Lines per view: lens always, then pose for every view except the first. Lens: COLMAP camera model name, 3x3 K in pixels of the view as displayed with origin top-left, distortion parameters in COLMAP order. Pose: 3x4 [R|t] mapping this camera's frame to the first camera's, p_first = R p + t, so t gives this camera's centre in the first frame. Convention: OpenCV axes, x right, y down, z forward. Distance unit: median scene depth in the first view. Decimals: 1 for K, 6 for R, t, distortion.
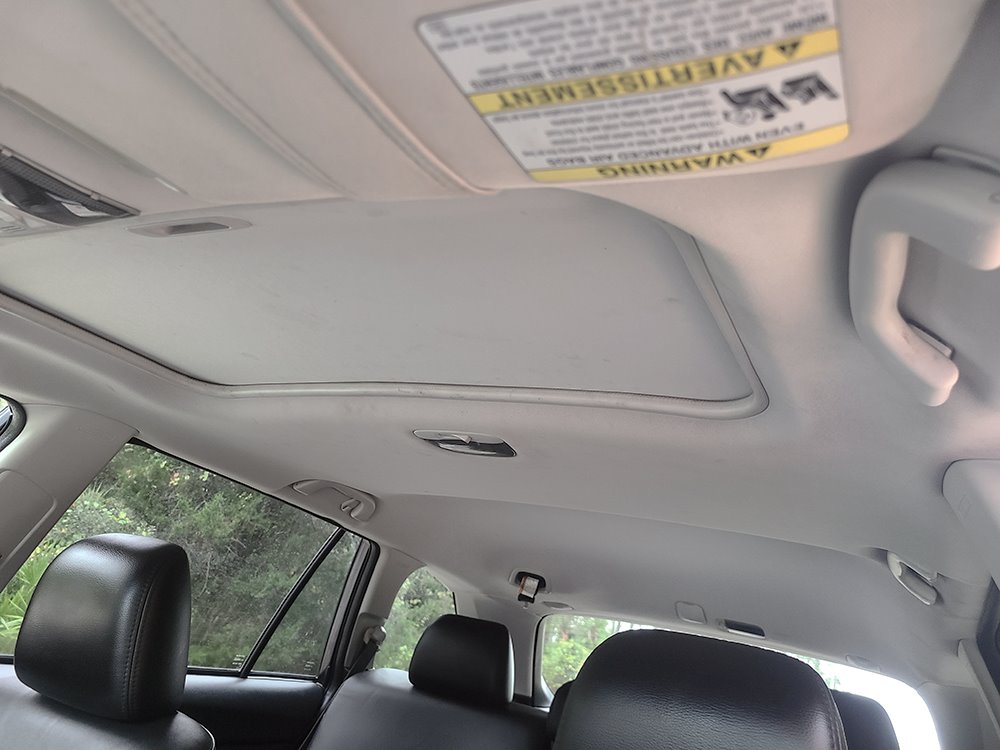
lens RADIAL K [[759.7, 0, 501.5], [0, 759.7, 367.4], [0, 0, 1]] dist [0.019898, 0.001262]
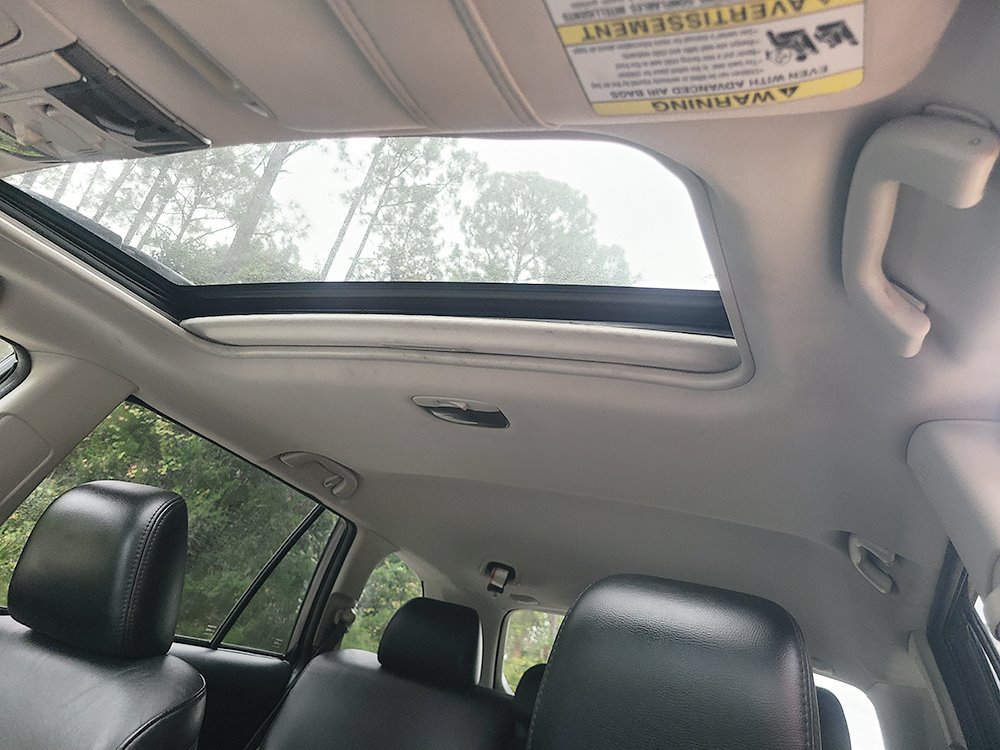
lens RADIAL K [[759.7, 0, 501.5], [0, 759.7, 367.4], [0, 0, 1]] dist [0.019898, 0.001262]
pose [[0.997372, 0.061431, 0.038407, -0.092070], [-0.060822, 0.998007, -0.016810, 0.133972], [-0.039363, 0.014430, 0.999121, -0.131804]]
